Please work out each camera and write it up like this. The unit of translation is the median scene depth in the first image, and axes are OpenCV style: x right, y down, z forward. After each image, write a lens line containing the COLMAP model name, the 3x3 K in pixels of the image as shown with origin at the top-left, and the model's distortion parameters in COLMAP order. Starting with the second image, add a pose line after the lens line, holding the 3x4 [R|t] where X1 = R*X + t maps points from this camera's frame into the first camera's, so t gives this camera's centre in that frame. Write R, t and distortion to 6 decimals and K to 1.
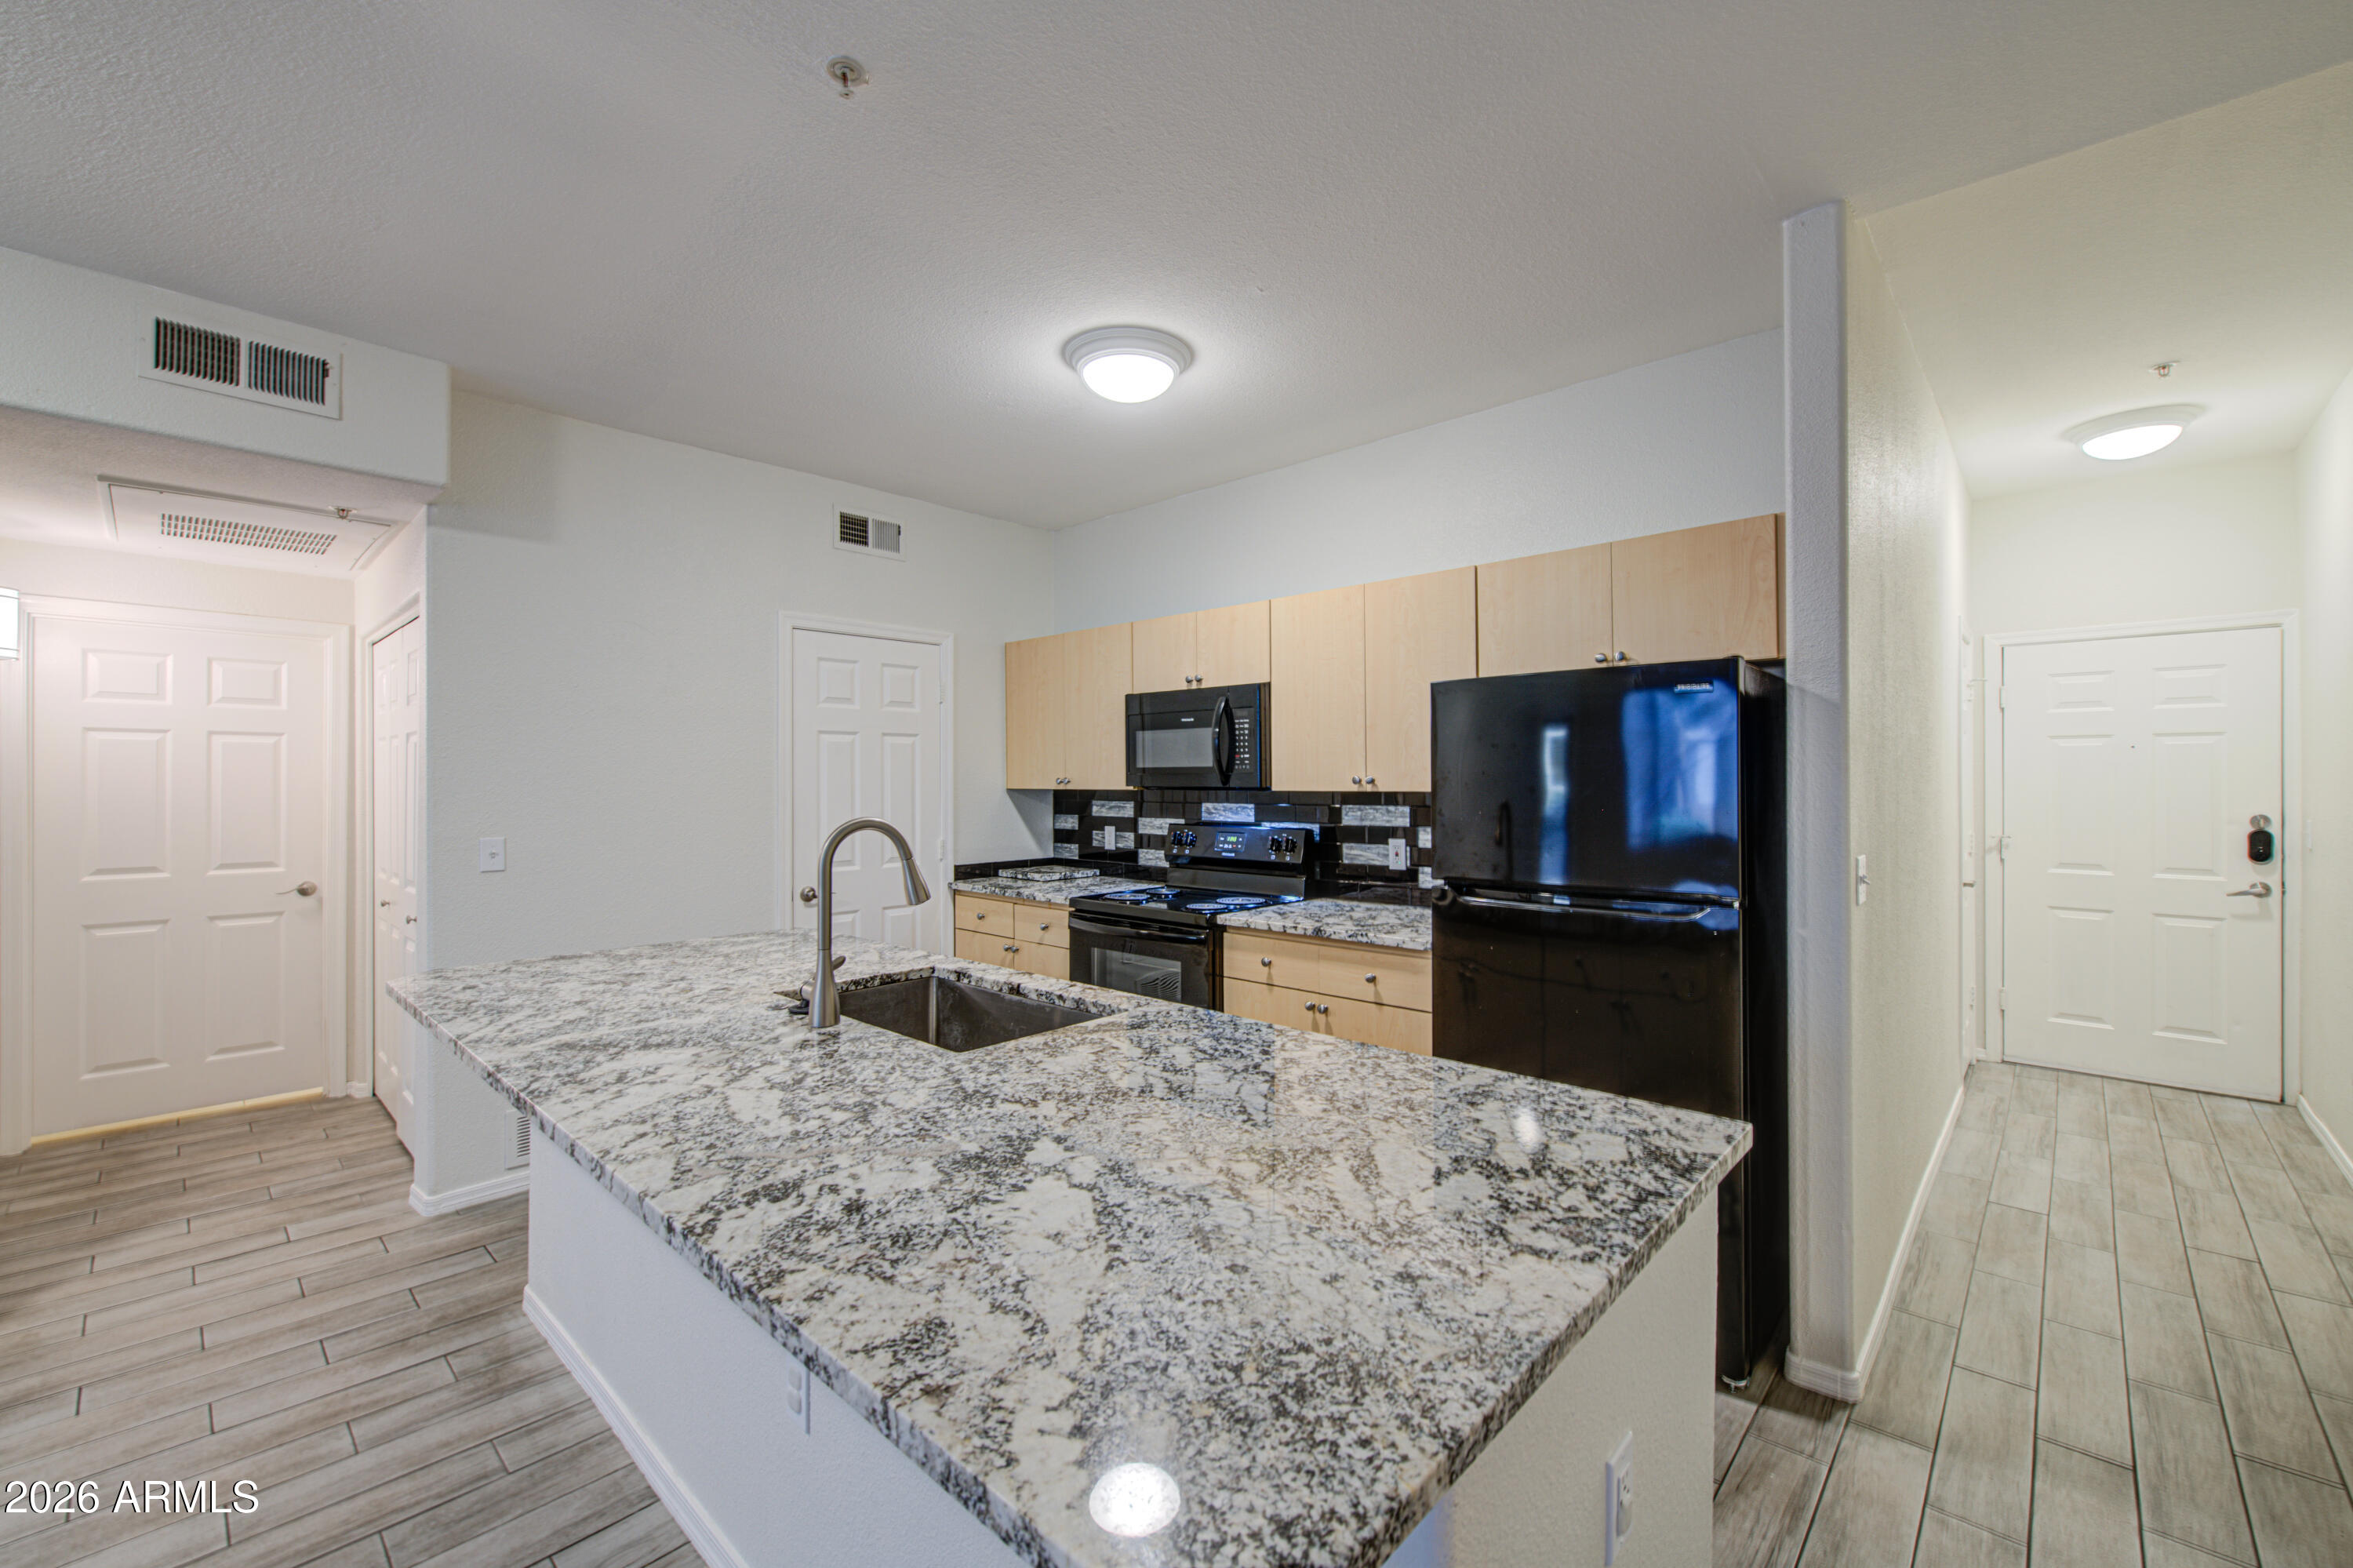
lens RADIAL K [[982.9, 0, 1181.0], [0, 982.9, 778.9], [0, 0, 1]] dist [0.001782, -0.002740]
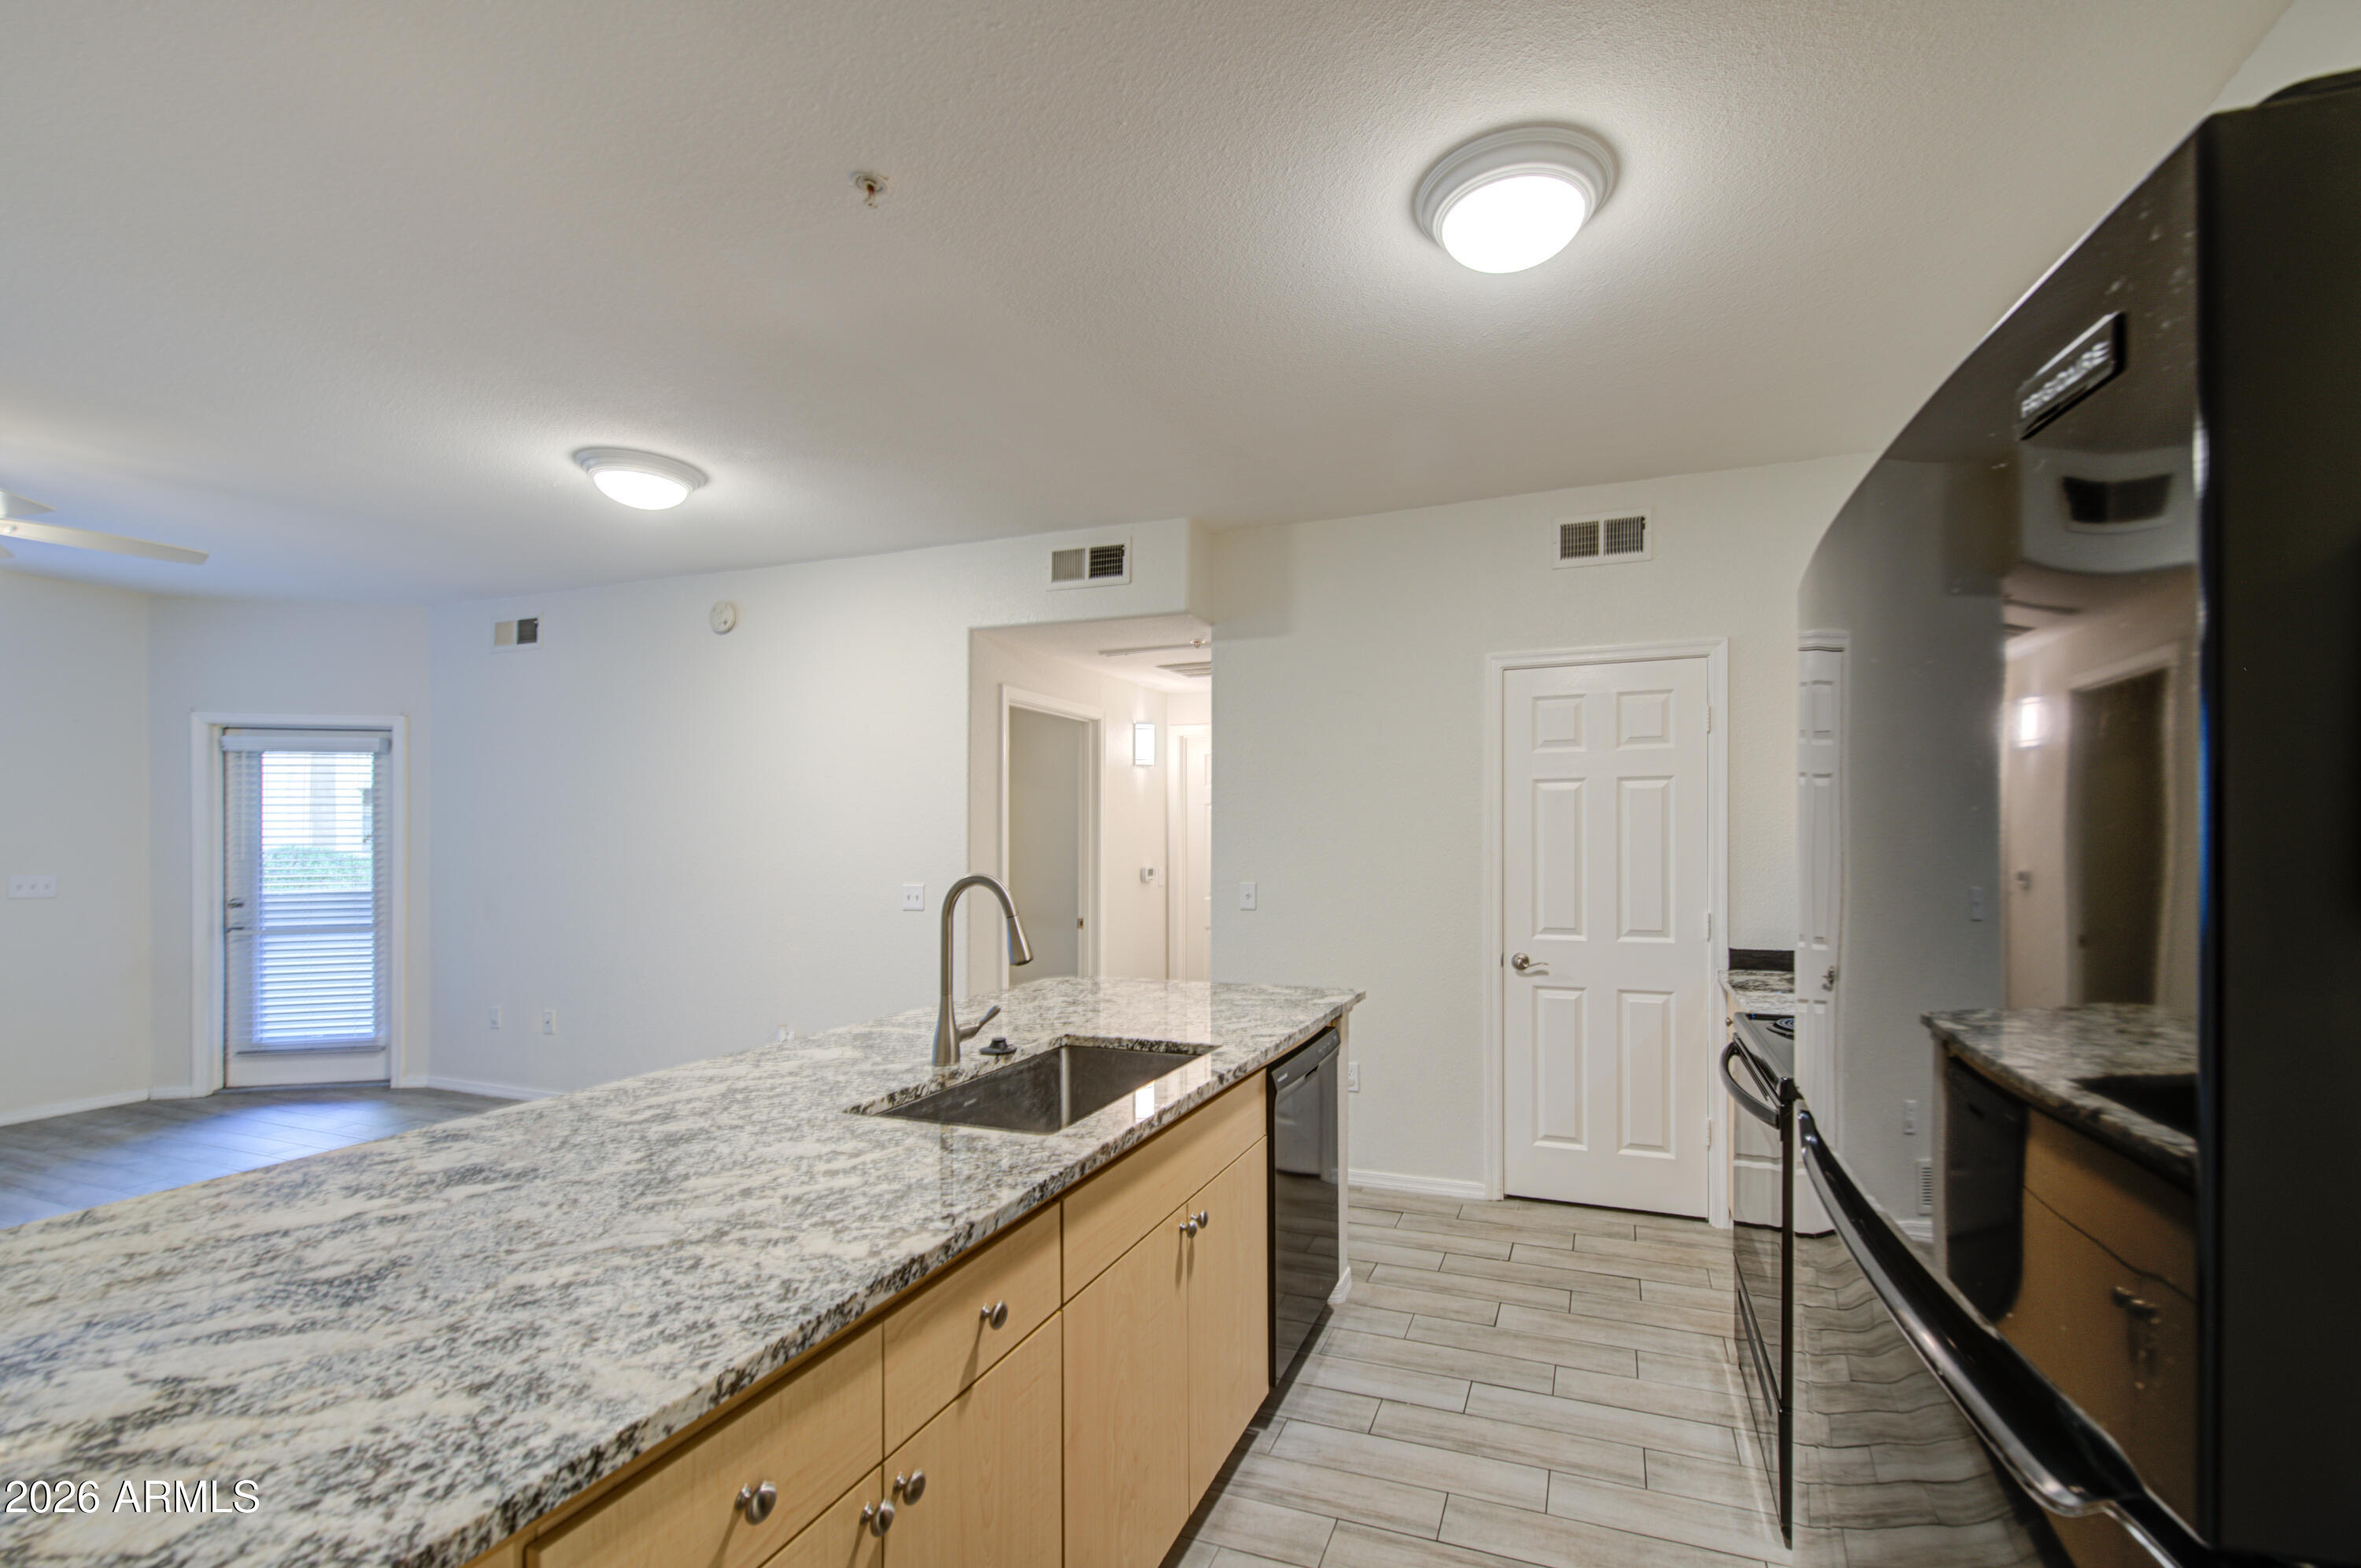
lens RADIAL K [[971.7, 0, 1202.8], [0, 971.7, 829.6], [0, 0, 1]] dist [0.005345, -0.003292]
pose [[0.369623, -0.007033, -0.929155, 0.421978], [0.005010, 0.999972, -0.005576, 0.000076], [0.929168, -0.002594, 0.369648, 0.499288]]
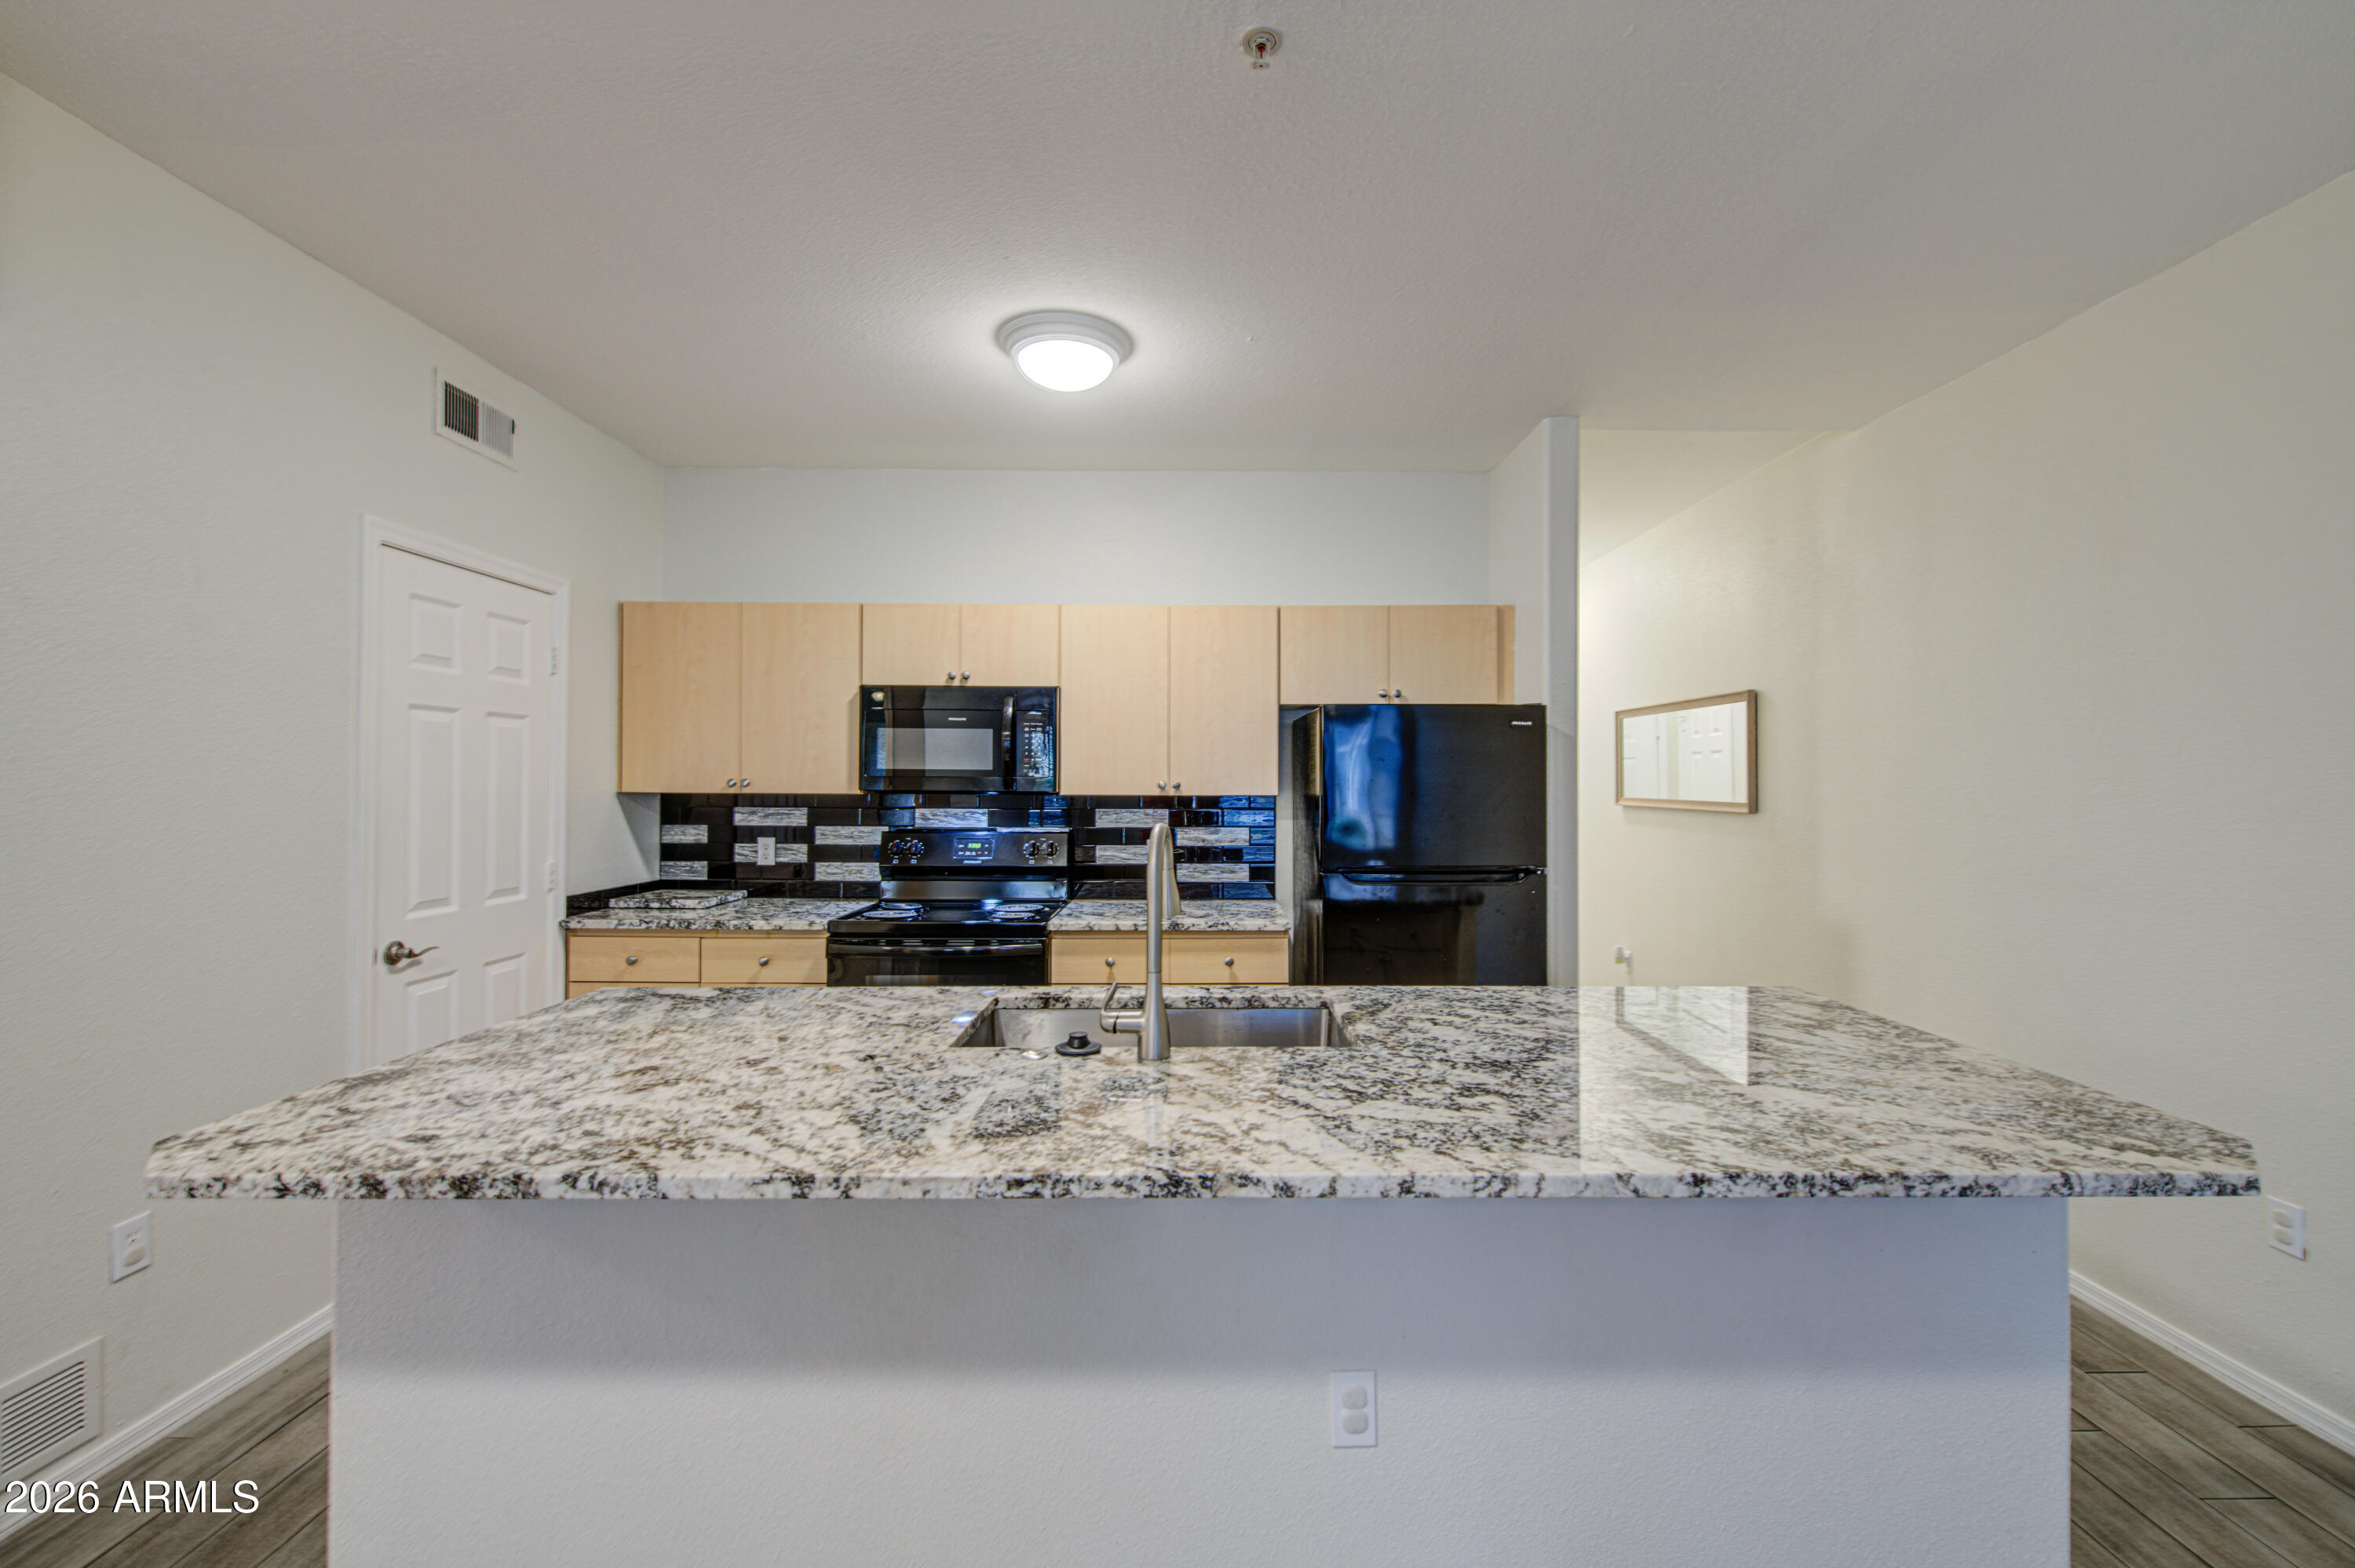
lens RADIAL K [[983.5, 0, 1209.7], [0, 983.5, 787.7], [0, 0, 1]] dist [0.001782, -0.002740]
pose [[0.715842, 0.005111, 0.698243, -0.548391], [-0.009250, 0.999955, 0.002164, 0.000698], [-0.698201, -0.008008, 0.715857, 0.184266]]
